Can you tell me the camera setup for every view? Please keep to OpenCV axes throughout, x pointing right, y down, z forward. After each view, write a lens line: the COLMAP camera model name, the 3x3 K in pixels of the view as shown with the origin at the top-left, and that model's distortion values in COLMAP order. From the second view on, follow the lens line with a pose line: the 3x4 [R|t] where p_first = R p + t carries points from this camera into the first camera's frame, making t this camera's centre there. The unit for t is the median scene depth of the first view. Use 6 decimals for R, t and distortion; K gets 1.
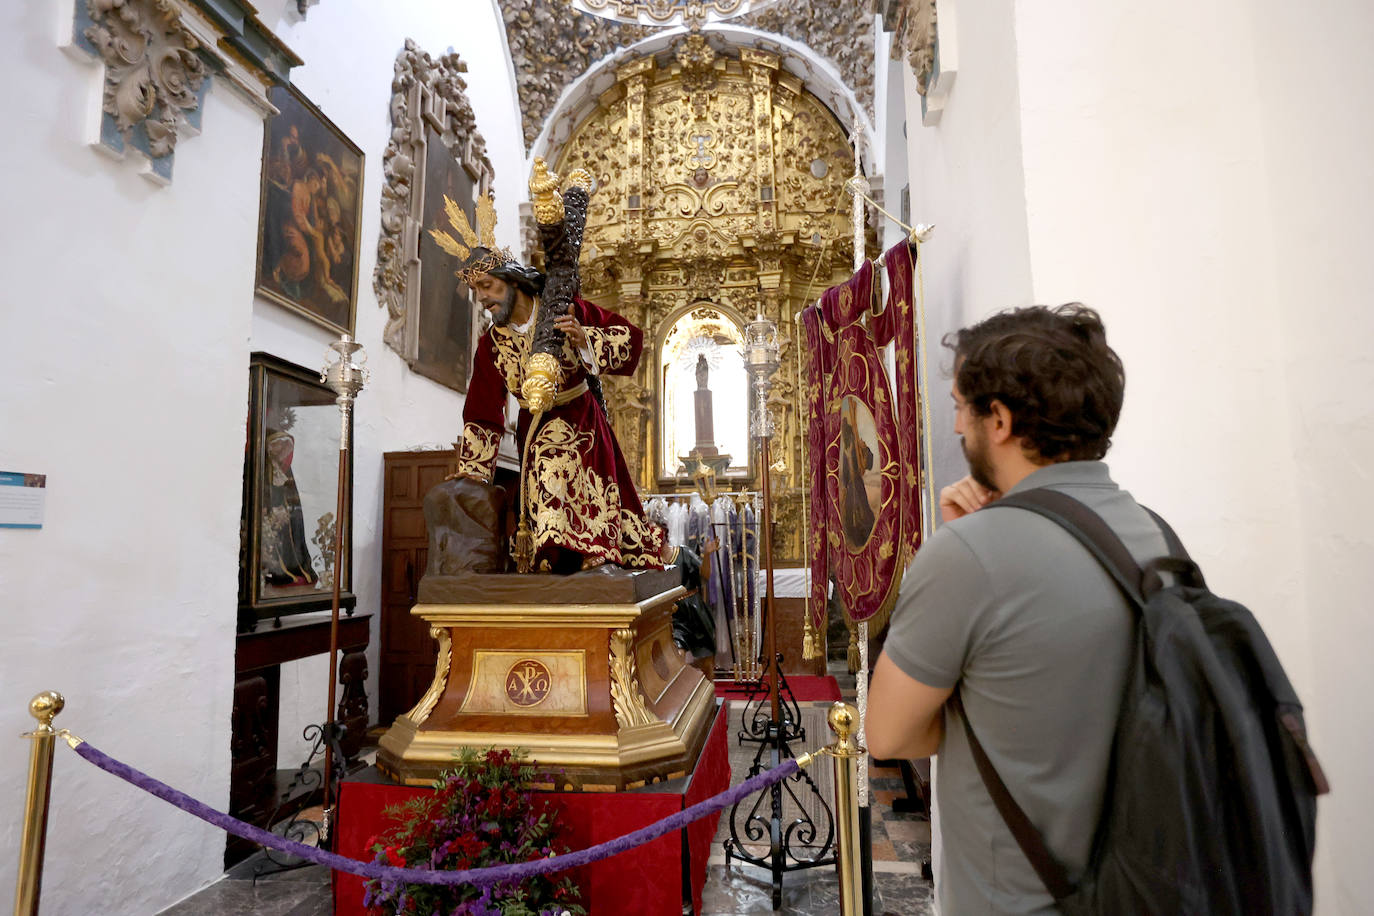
lens RADIAL K [[771.2, 0, 687.0], [0, 771.2, 458.0], [0, 0, 1]] dist [-0.029509, 0.000722]
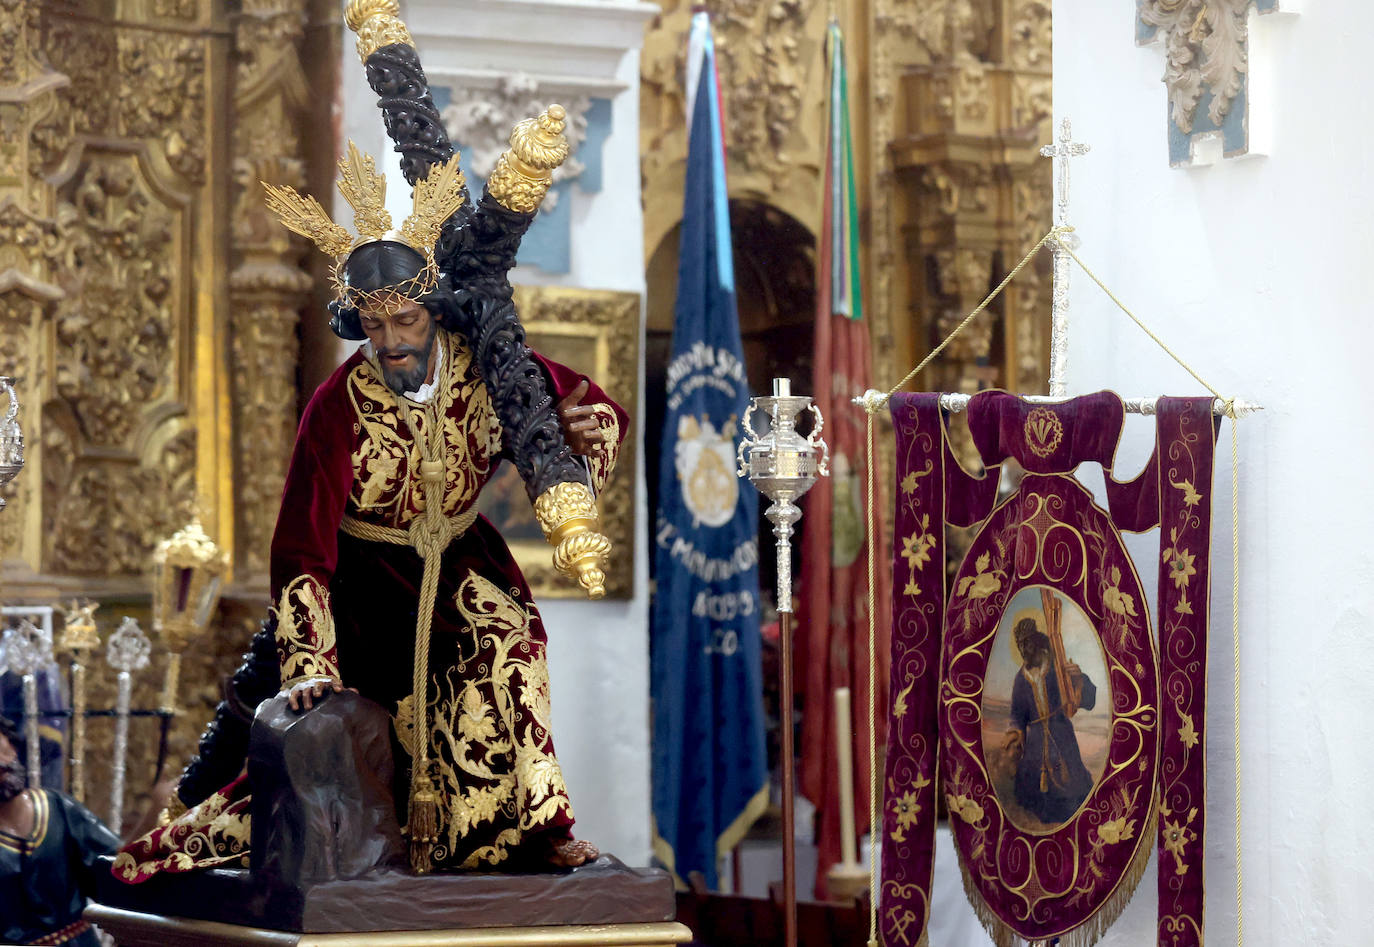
lens RADIAL K [[4181.8, 0, 687.0], [0, 4181.8, 473.5], [0, 0, 1]] dist [0.033527, 0.870623]
pose [[0.833189, 0.037616, 0.551707, -0.535863], [-0.069475, 0.996899, 0.036952, -0.077653], [-0.548606, -0.069118, 0.833219, -0.471213]]
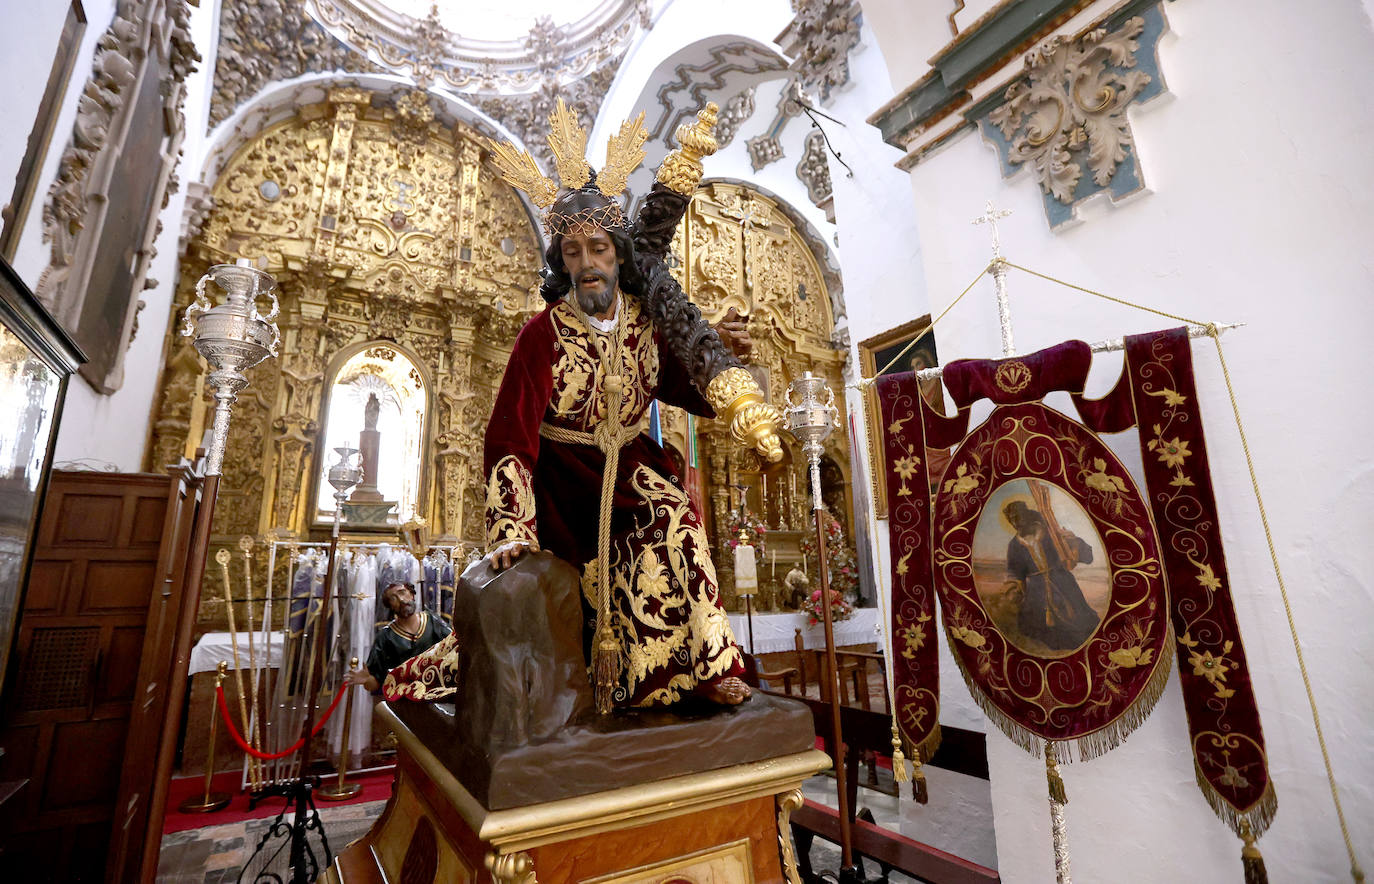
lens RADIAL K [[641.1, 0, 642.1], [0, 641.1, 402.6], [0, 0, 1]] dist [-0.056505, 0.023842]
pose [[0.803102, 0.161140, 0.573639, -0.168660], [-0.064979, 0.980680, -0.184511, -0.000192], [-0.592289, 0.110906, 0.798056, 0.183034]]
